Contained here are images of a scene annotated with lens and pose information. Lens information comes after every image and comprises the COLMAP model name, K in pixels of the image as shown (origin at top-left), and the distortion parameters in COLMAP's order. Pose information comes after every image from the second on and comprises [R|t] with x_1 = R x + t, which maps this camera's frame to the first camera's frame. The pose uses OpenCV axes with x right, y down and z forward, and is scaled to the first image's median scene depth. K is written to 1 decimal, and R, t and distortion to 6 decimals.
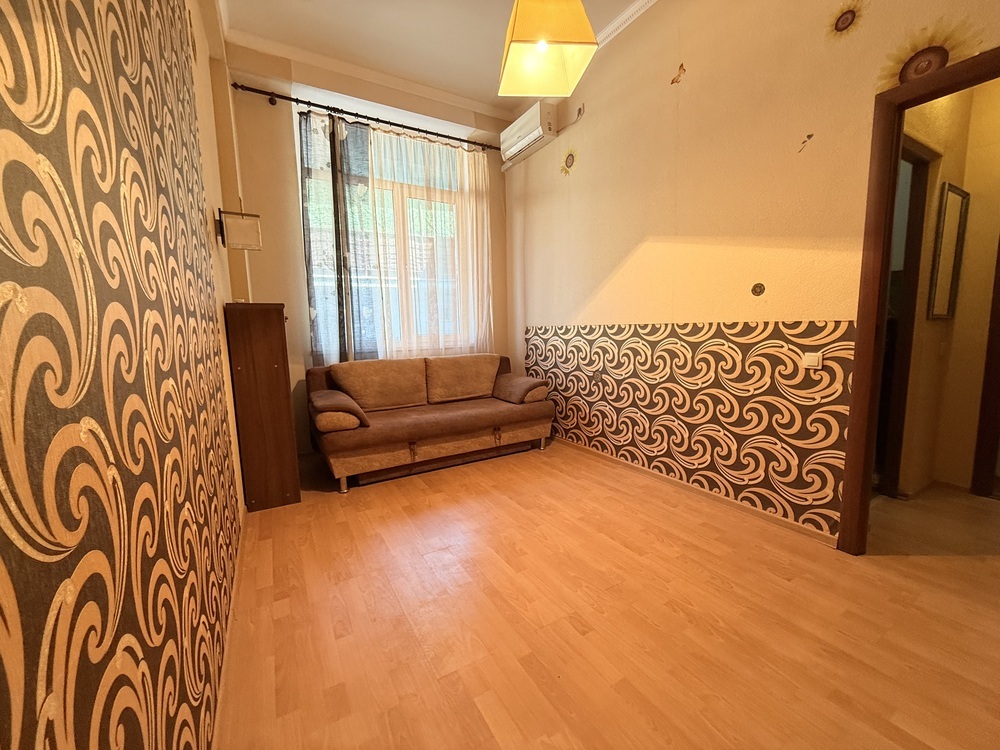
lens RADIAL K [[399.0, 0, 504.4], [0, 399.0, 374.8], [0, 0, 1]] dist [0.001147, 0.000043]
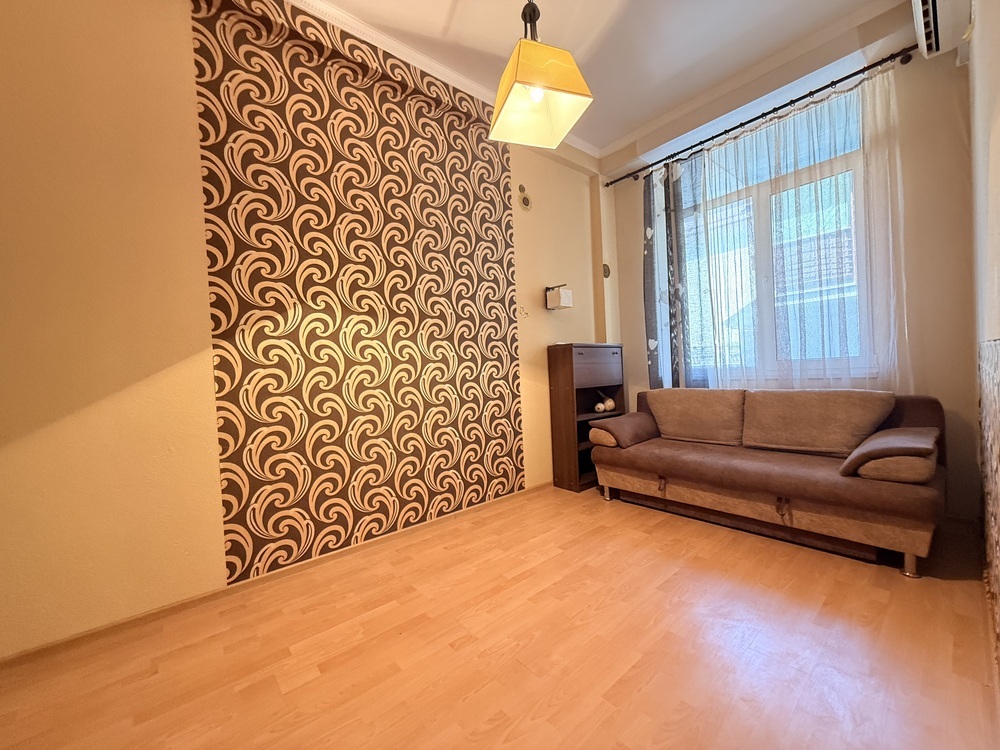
lens RADIAL K [[399.0, 0, 504.4], [0, 399.0, 374.8], [0, 0, 1]] dist [0.001147, 0.000043]
pose [[0.178923, 0.027037, -0.983492, 0.580084], [-0.071751, 0.997319, 0.014364, -0.055205], [0.981243, 0.067996, 0.180383, 0.402888]]
